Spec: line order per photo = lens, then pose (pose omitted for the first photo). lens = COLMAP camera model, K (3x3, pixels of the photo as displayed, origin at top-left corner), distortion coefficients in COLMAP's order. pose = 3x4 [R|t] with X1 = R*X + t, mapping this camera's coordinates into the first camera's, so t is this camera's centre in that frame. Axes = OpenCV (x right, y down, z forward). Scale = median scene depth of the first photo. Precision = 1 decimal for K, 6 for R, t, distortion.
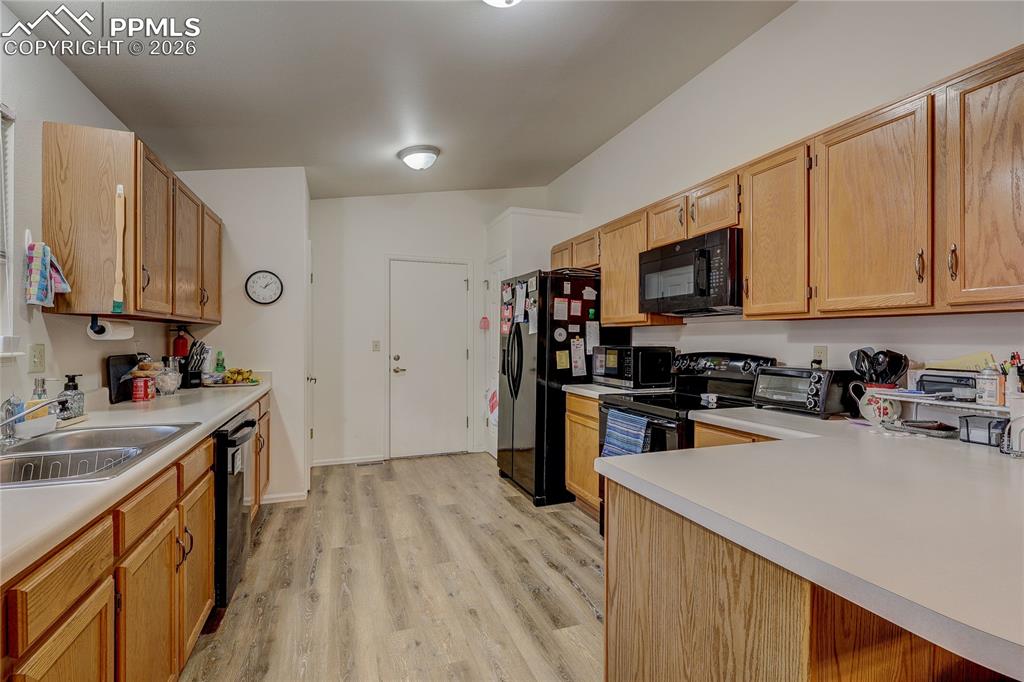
lens RADIAL K [[486.9, 0, 507.2], [0, 486.9, 341.3], [0, 0, 1]] dist [-0.002396, -0.000184]
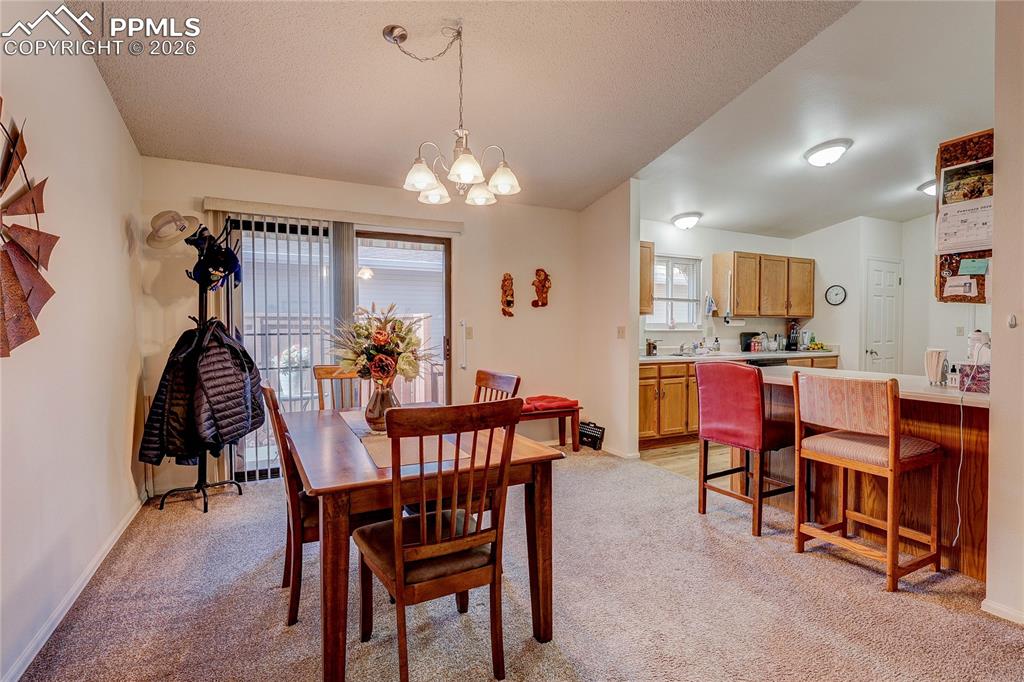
lens RADIAL K [[486.9, 0, 507.2], [0, 486.9, 341.3], [0, 0, 1]] dist [-0.002396, -0.000184]
pose [[0.135350, 0.021447, -0.990566, 1.815177], [-0.005267, 0.999767, 0.020927, 0.035309], [0.990784, 0.002385, 0.135432, -0.661352]]
